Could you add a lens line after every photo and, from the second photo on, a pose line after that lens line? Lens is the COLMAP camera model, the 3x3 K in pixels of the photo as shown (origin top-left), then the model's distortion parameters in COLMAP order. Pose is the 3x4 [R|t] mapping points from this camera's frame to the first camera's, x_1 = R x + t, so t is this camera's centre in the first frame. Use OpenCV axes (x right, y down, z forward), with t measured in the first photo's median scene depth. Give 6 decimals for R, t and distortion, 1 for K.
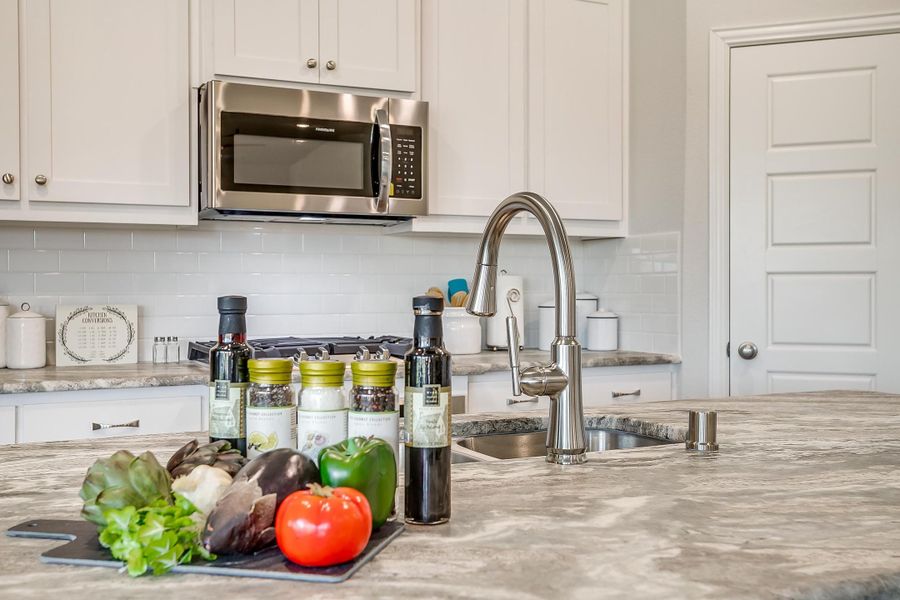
lens RADIAL K [[889.1, 0, 452.5], [0, 889.1, 297.7], [0, 0, 1]] dist [0.049836, 0.000000]
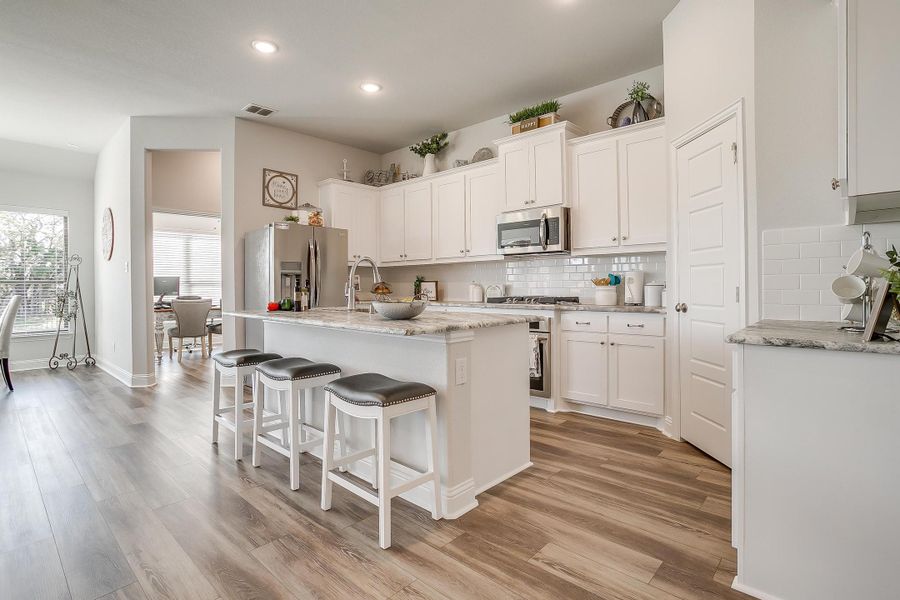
lens RADIAL K [[438.2, 0, 455.8], [0, 438.2, 282.9], [0, 0, 1]] dist [-0.038881, 0.018557]
pose [[0.370061, -0.006662, -0.928983, 1.085960], [-0.006444, 0.999932, -0.009737, 0.018645], [0.928985, 0.009589, 0.369993, 0.254480]]
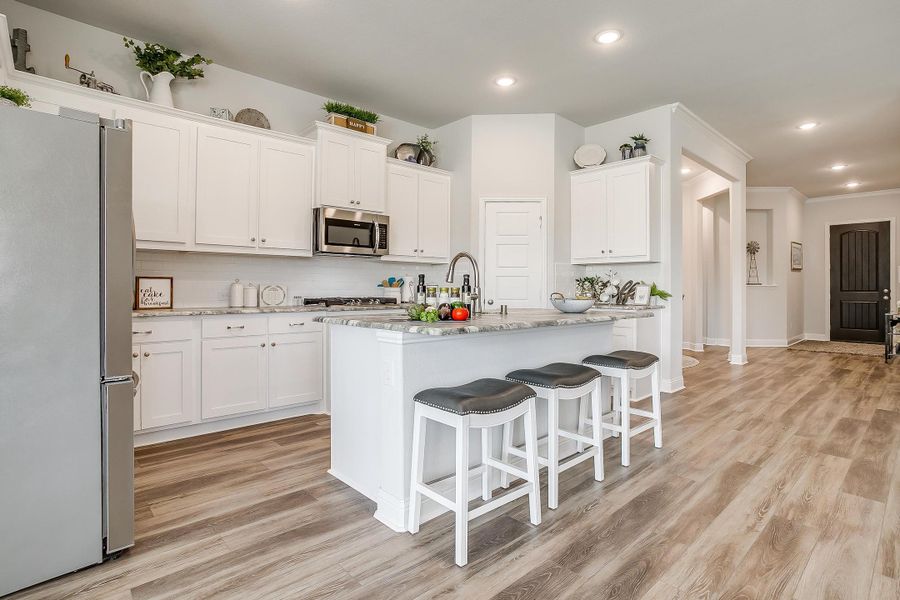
lens RADIAL K [[450.9, 0, 434.2], [0, 450.9, 281.2], [0, 0, 1]] dist [-0.027213, 0.006006]
pose [[0.963557, 0.009689, 0.267328, -0.288553], [-0.002182, 0.999595, -0.028365, 0.035464], [-0.267495, 0.026748, 0.963188, -0.465113]]
